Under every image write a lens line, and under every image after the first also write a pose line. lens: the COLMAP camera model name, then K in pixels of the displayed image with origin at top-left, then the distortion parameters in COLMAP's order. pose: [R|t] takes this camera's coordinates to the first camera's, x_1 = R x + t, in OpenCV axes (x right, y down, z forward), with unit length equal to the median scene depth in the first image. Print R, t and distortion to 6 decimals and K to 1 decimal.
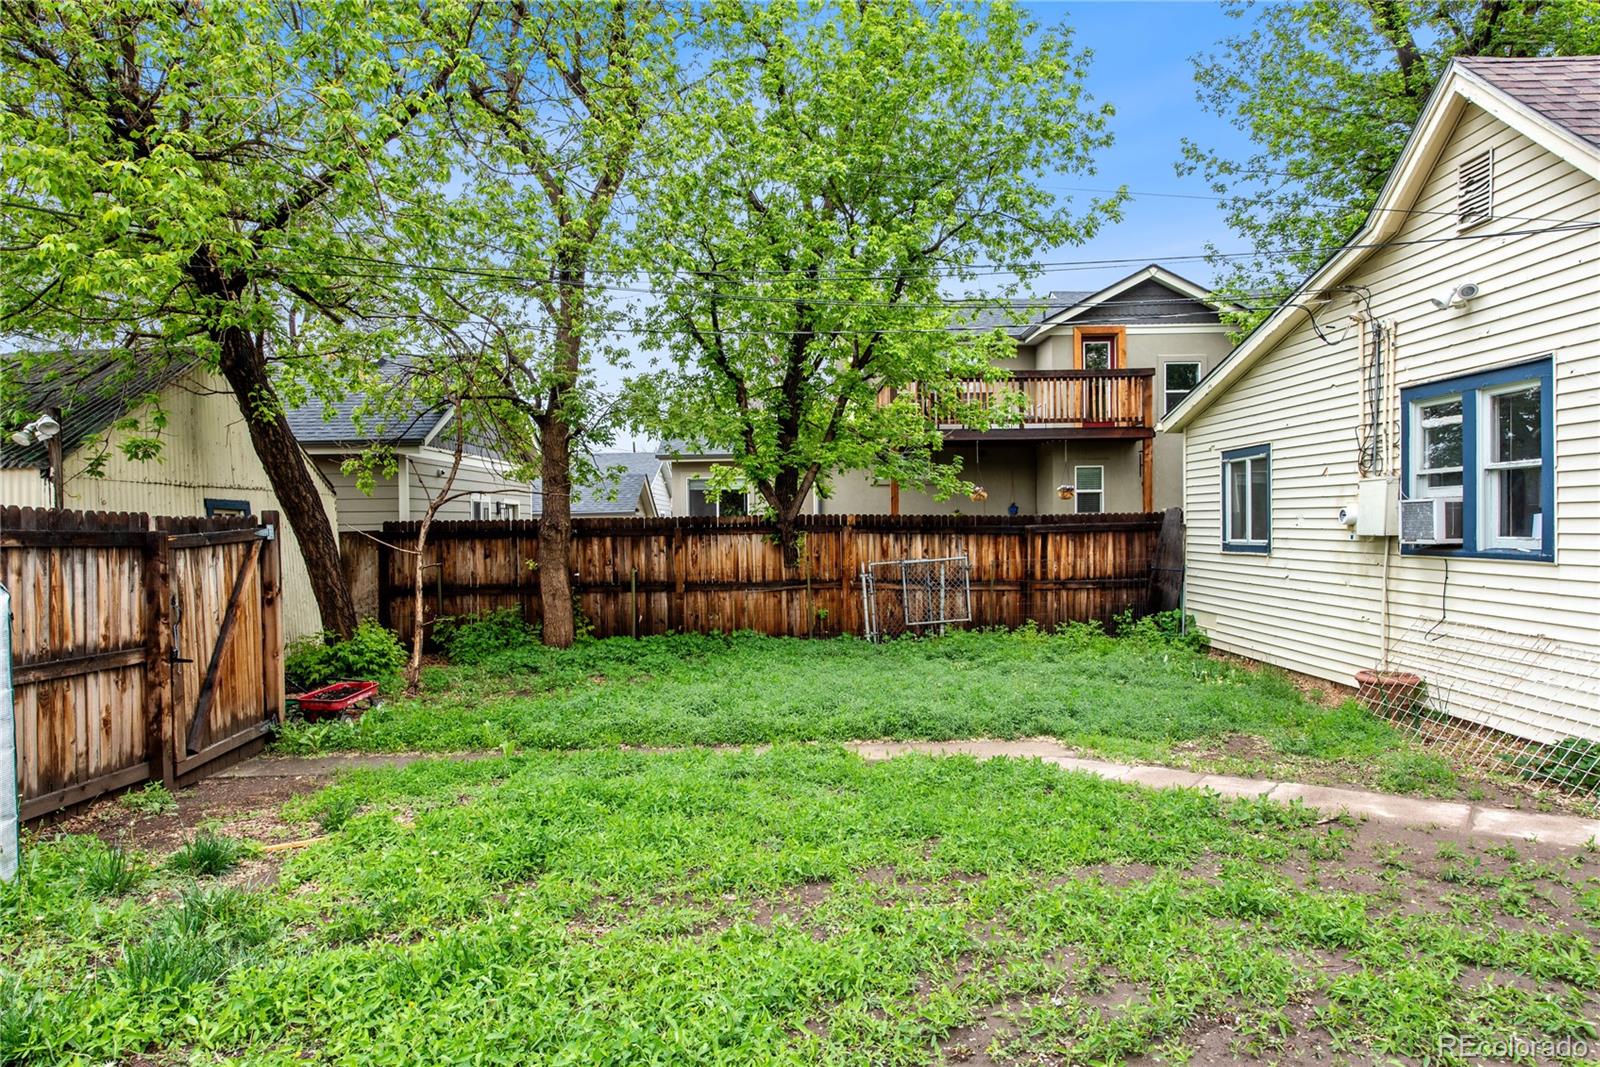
lens RADIAL K [[960.8, 0, 800.0], [0, 960.8, 533.5], [0, 0, 1]] dist [0.002904, -0.000598]
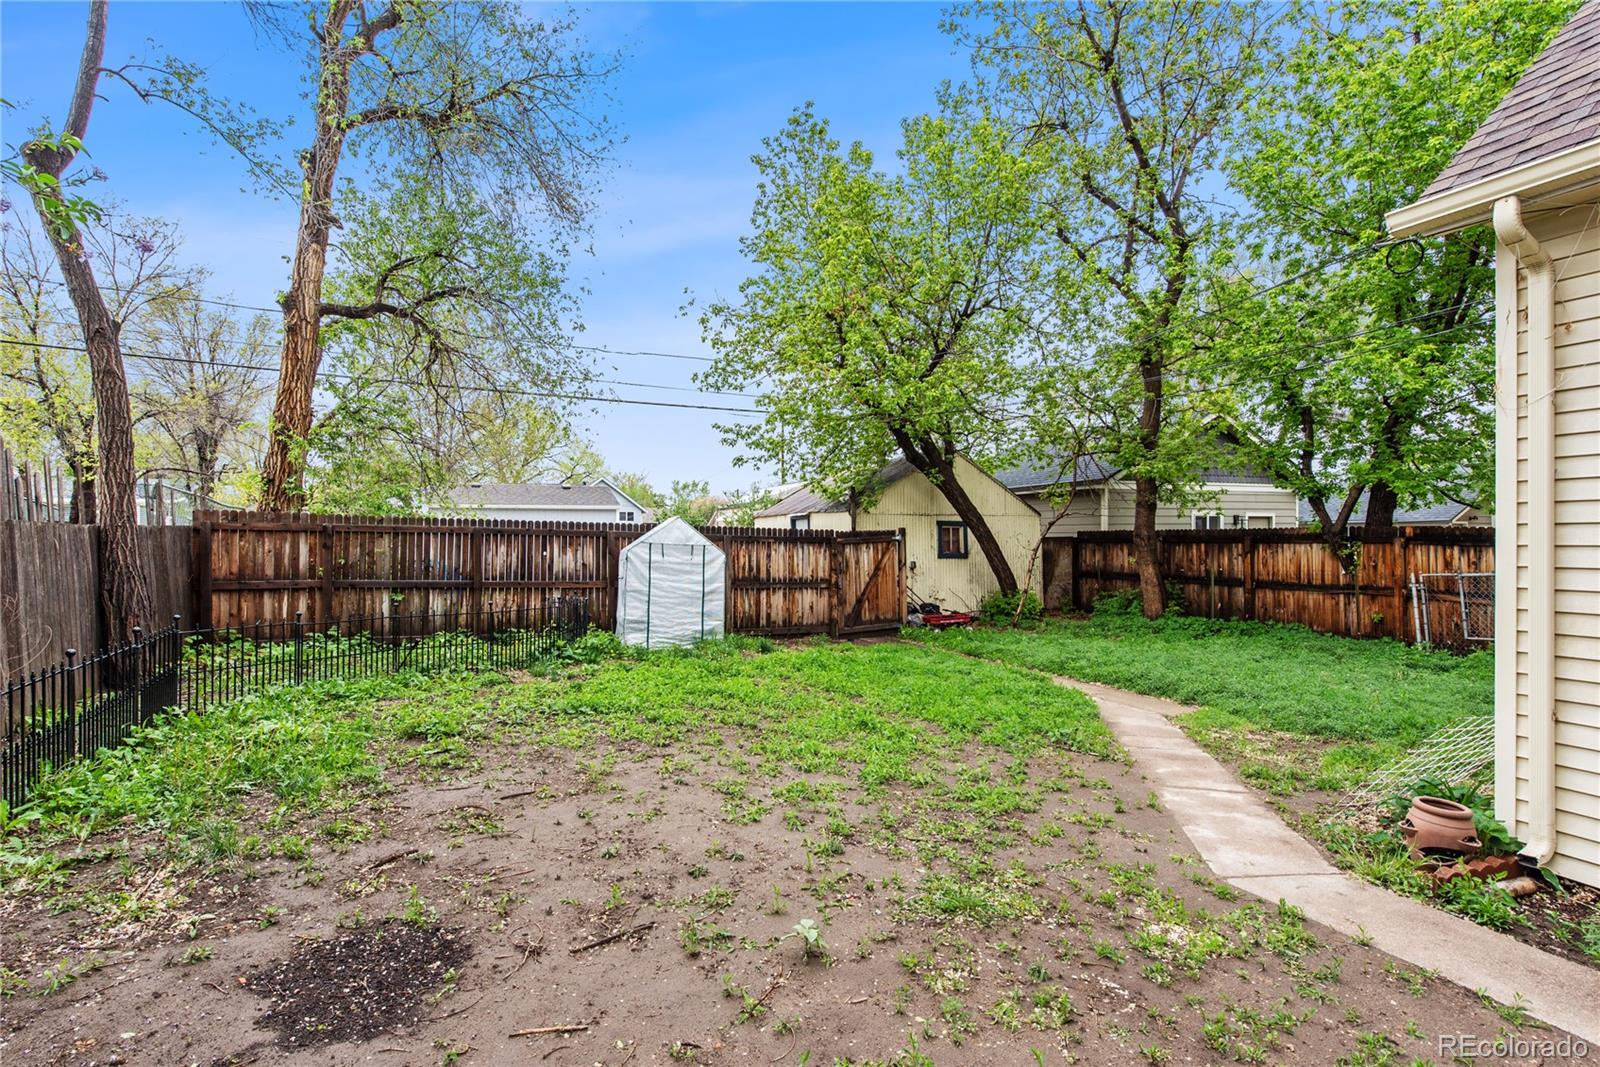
lens RADIAL K [[769.7, 0, 800.0], [0, 769.7, 533.5], [0, 0, 1]] dist [-0.046327, 0.031324]
pose [[0.372376, 0.008399, -0.928044, 0.583709], [-0.010108, 0.999936, 0.004993, -0.009965], [0.928027, 0.007521, 0.372437, 0.074647]]
